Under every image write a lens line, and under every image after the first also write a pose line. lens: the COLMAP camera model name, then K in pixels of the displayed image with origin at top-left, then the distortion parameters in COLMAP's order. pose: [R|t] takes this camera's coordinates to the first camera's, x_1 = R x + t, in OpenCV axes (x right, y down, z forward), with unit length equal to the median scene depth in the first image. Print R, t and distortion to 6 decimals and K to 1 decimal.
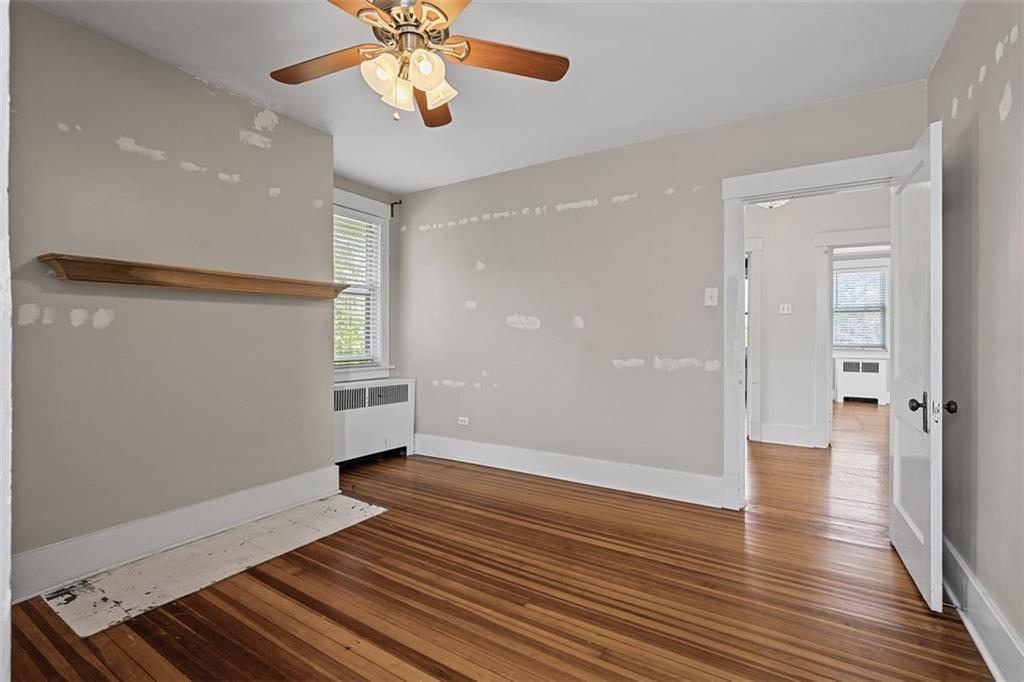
lens RADIAL K [[464.5, 0, 513.3], [0, 464.5, 337.5], [0, 0, 1]] dist [-0.004501, 0.000153]
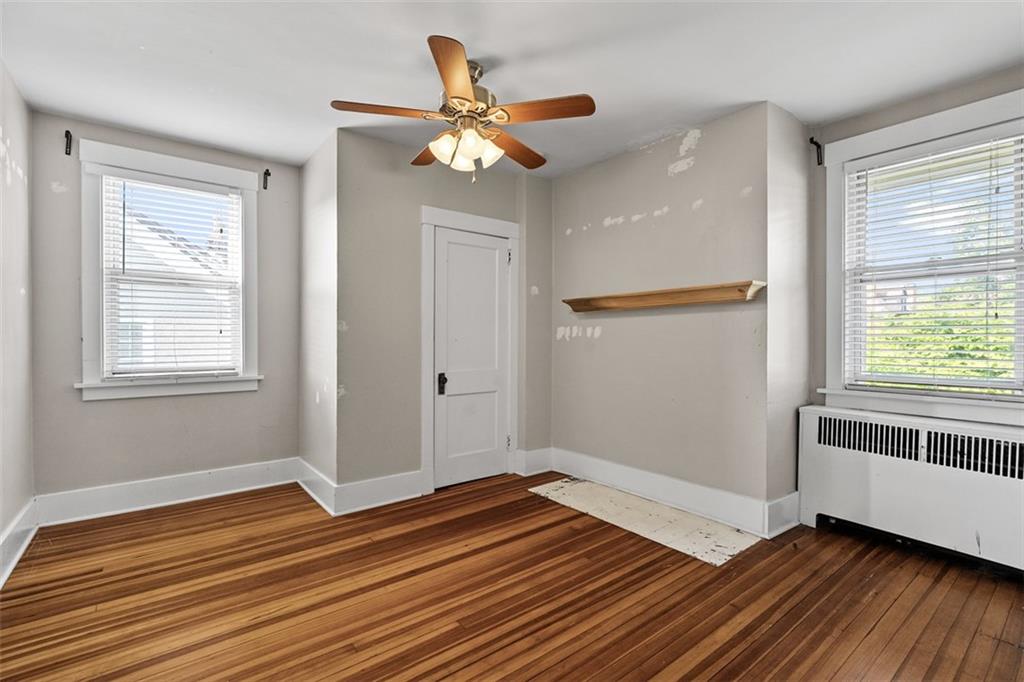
lens RADIAL K [[464.5, 0, 512.2], [0, 464.5, 340.9], [0, 0, 1]] dist [-0.004501, 0.000153]
pose [[-0.347822, 0.001425, -0.937559, 0.741078], [-0.005076, 0.999981, 0.003403, -0.012073], [0.937547, 0.005942, -0.347809, 1.197009]]
